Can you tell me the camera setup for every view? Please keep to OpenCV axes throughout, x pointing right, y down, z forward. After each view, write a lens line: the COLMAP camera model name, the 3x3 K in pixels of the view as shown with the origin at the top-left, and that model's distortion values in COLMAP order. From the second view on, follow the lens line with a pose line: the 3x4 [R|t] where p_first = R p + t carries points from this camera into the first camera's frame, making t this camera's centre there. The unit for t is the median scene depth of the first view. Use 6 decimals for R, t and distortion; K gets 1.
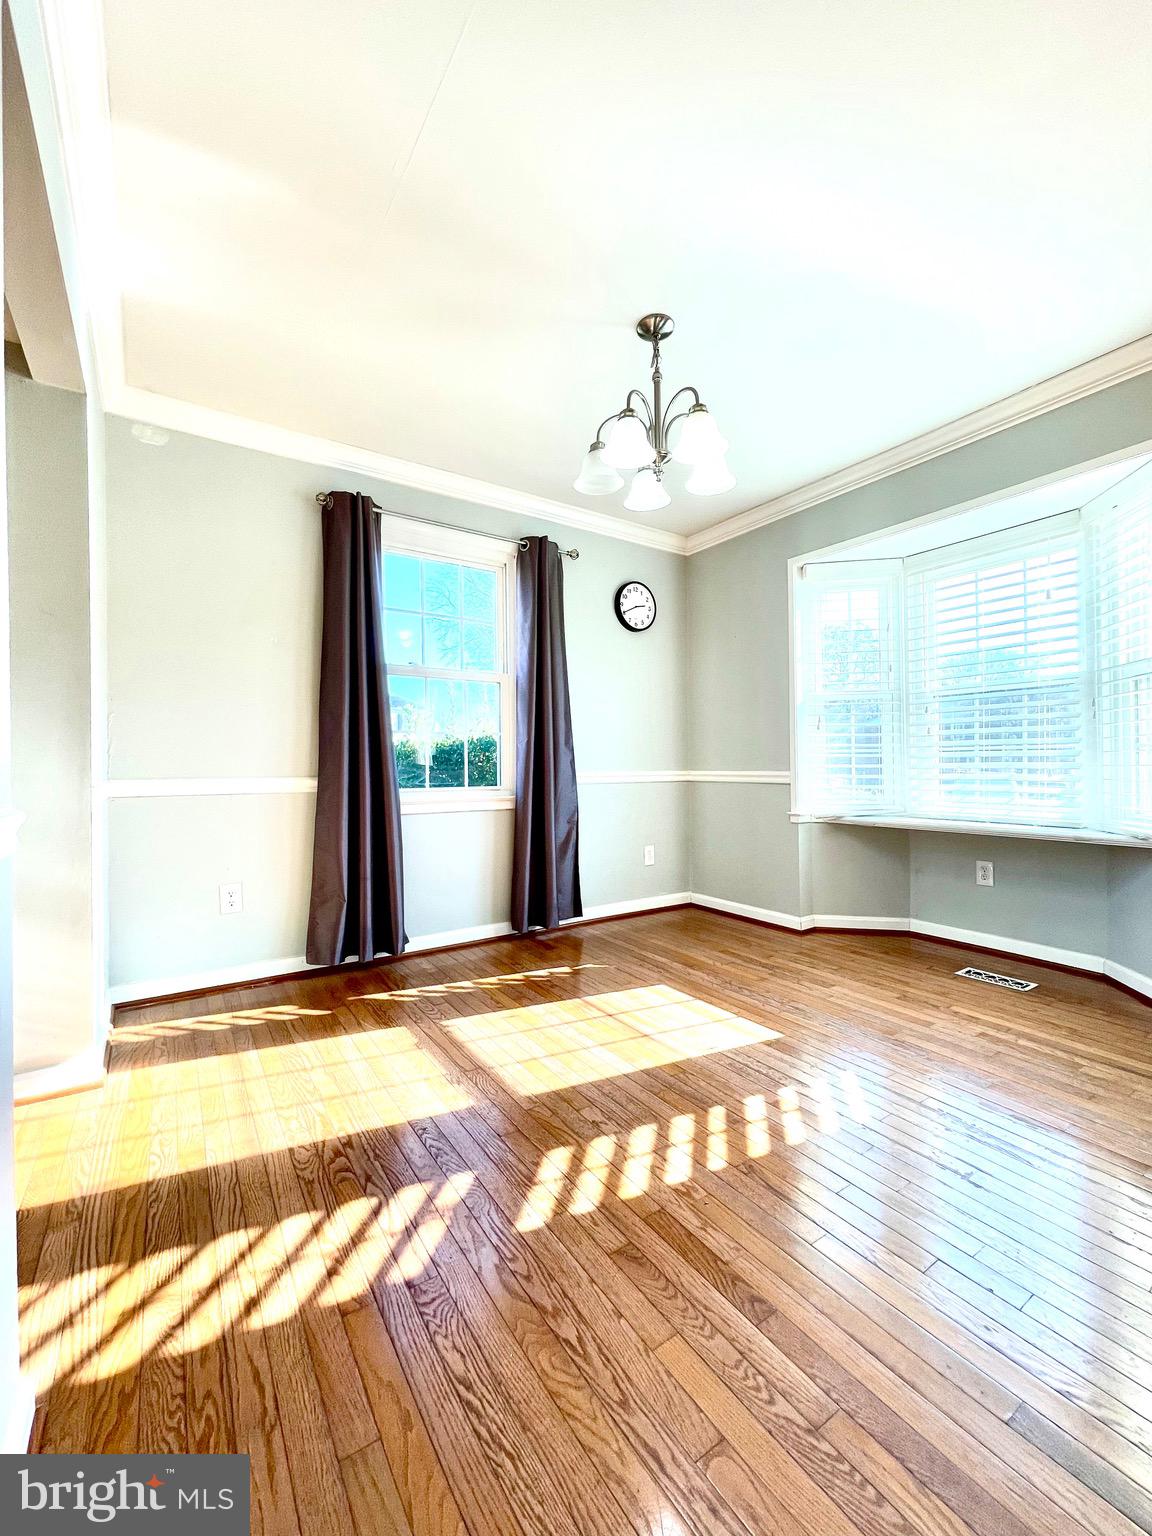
lens RADIAL K [[623.6, 0, 576.7], [0, 623.6, 763.0], [0, 0, 1]] dist [-0.004436, 0.002517]
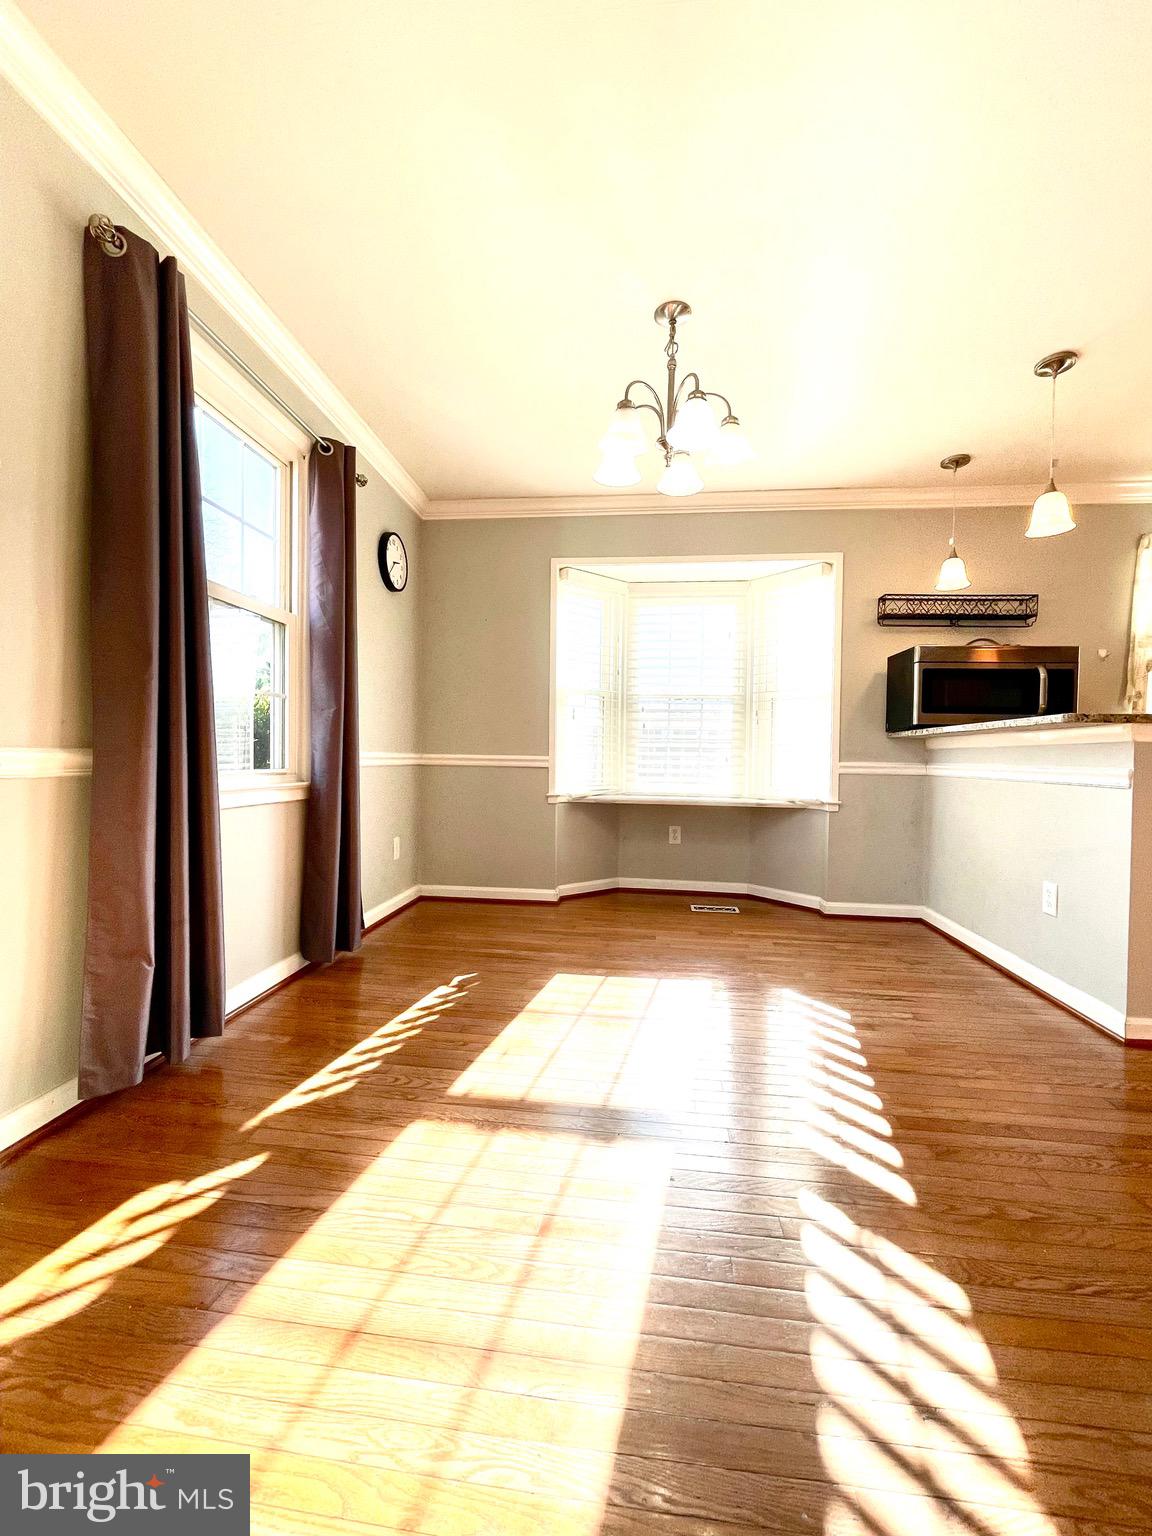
lens RADIAL K [[623.6, 0, 577.6], [0, 623.6, 761.9], [0, 0, 1]] dist [-0.004436, 0.002517]
pose [[0.643031, 0.012135, 0.765744, -0.520933], [-0.025835, 0.999649, 0.005853, 0.019040], [-0.765405, -0.023547, 0.643119, 0.315204]]
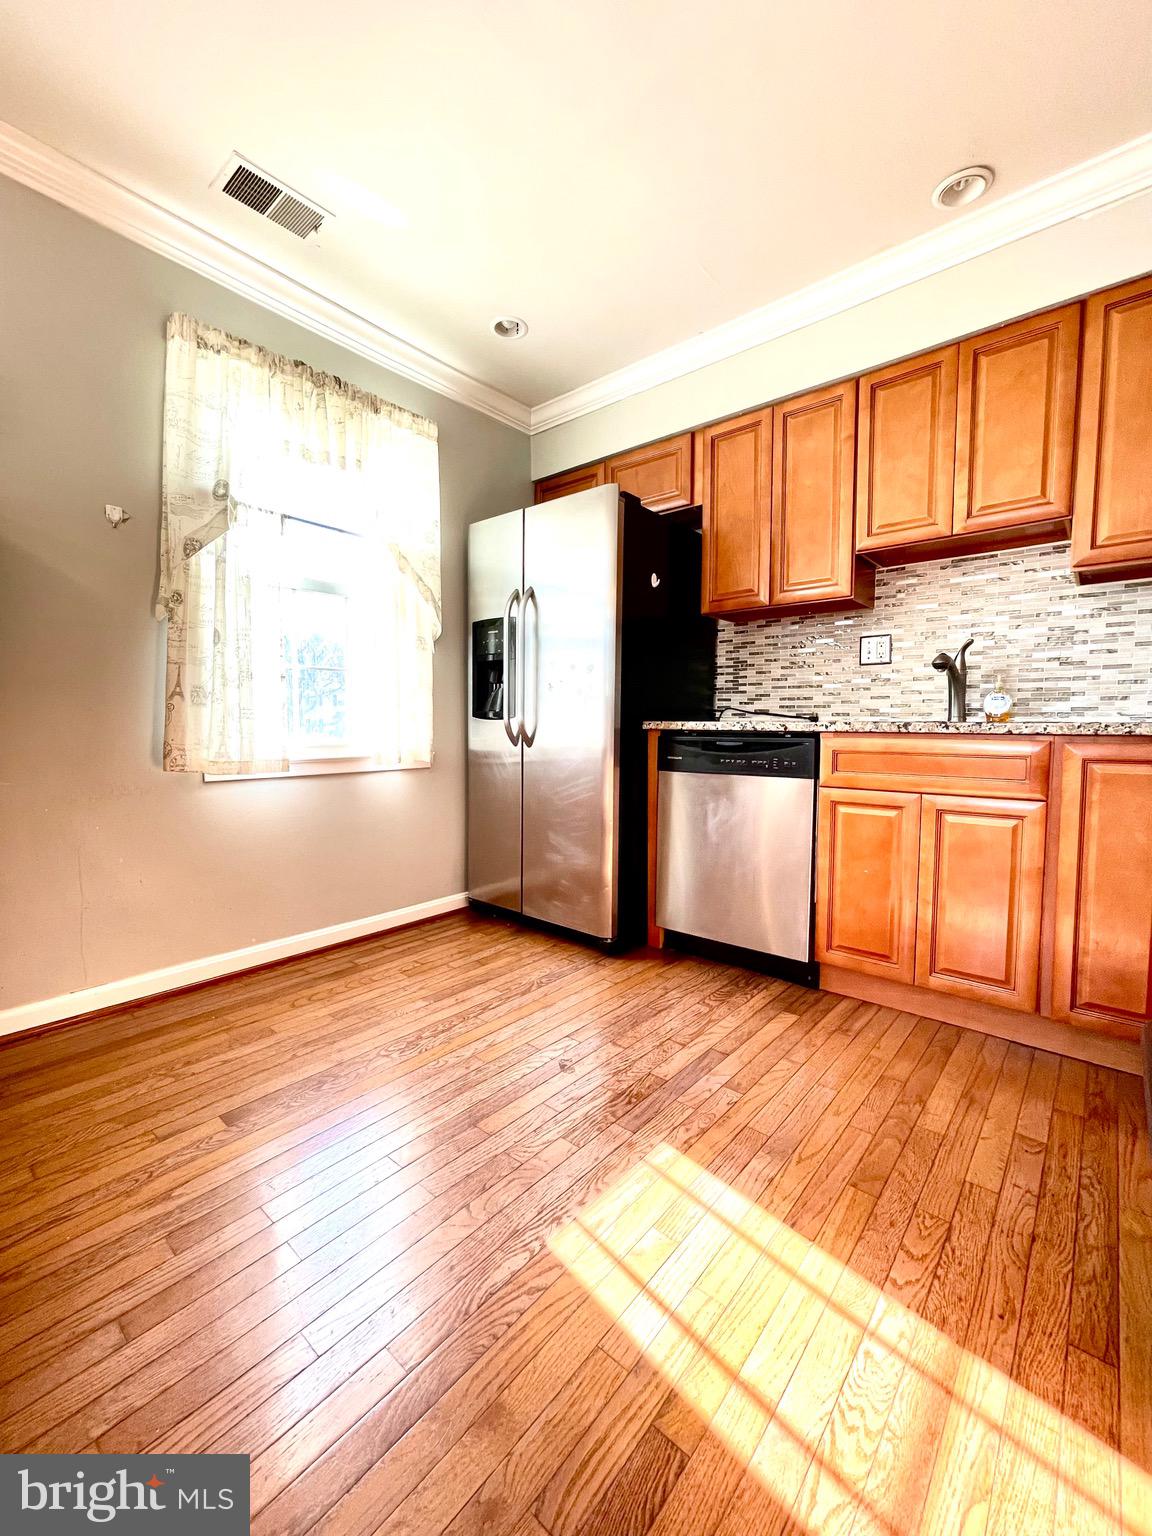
lens RADIAL K [[623.6, 0, 572.1], [0, 623.6, 764.5], [0, 0, 1]] dist [-0.004436, 0.002517]
pose [[-0.273919, -0.061233, 0.959801, 0.231723], [-0.010269, 0.998100, 0.060745, 0.010610], [-0.961698, 0.006783, -0.274028, 0.047419]]
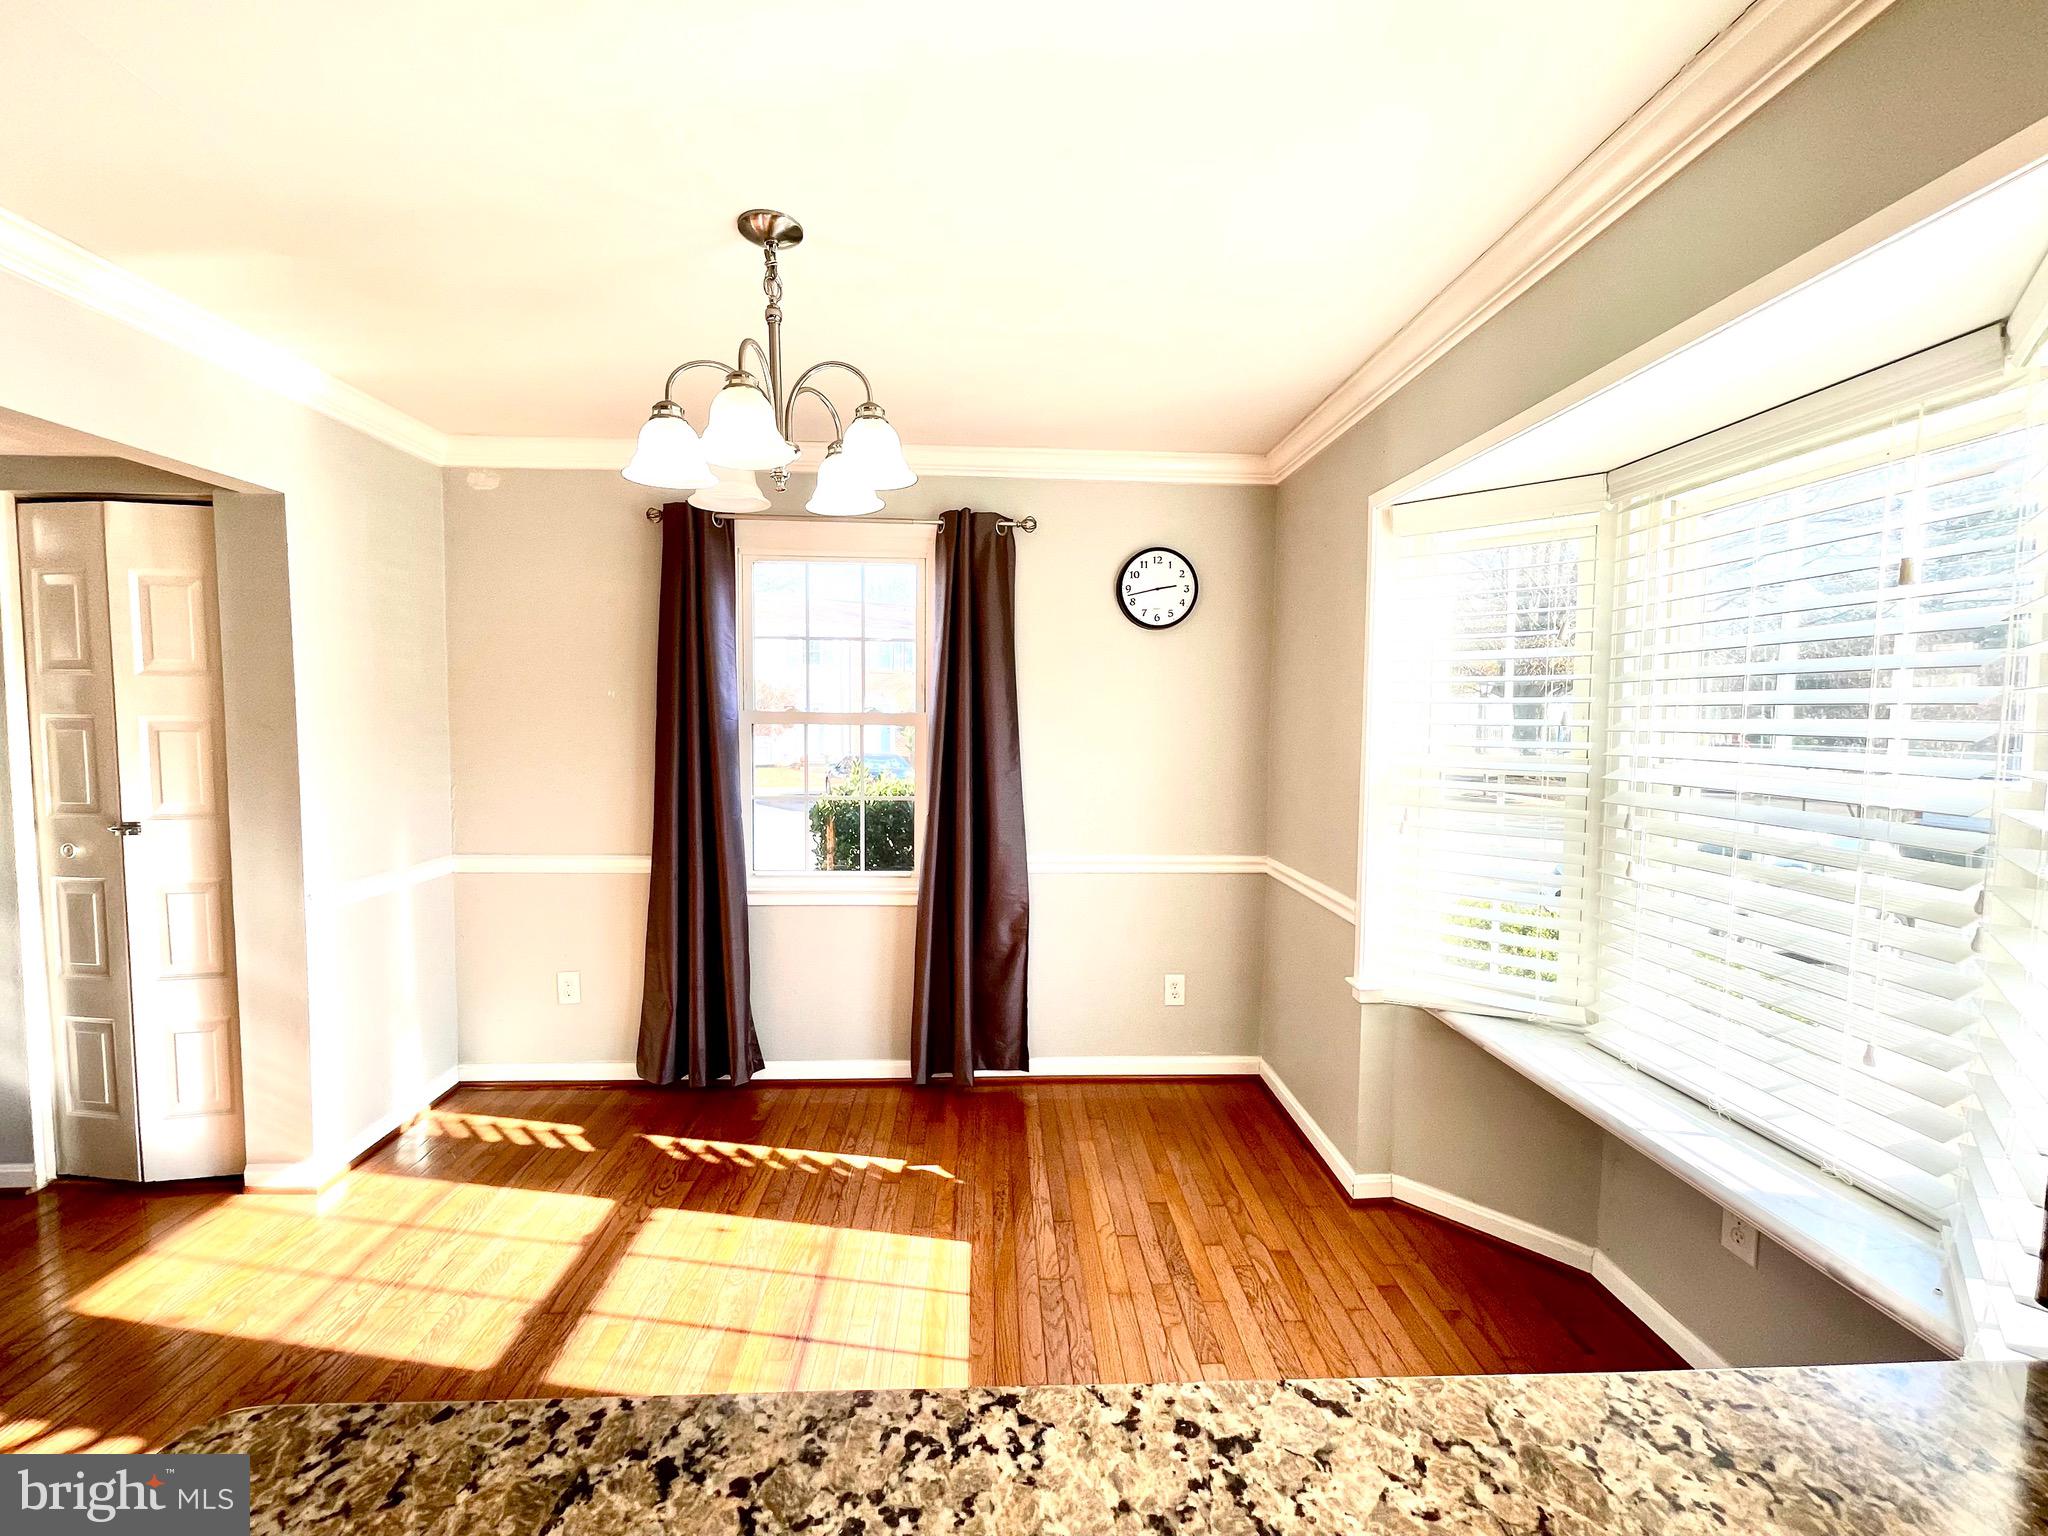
lens RADIAL K [[831.5, 0, 1030.2], [0, 831.5, 766.3], [0, 0, 1]] dist [-0.004436, 0.002517]
pose [[0.850073, 0.053204, -0.523971, 0.545725], [-0.015817, 0.997015, 0.075577, -0.176475], [0.526428, -0.055958, 0.848376, 0.302142]]
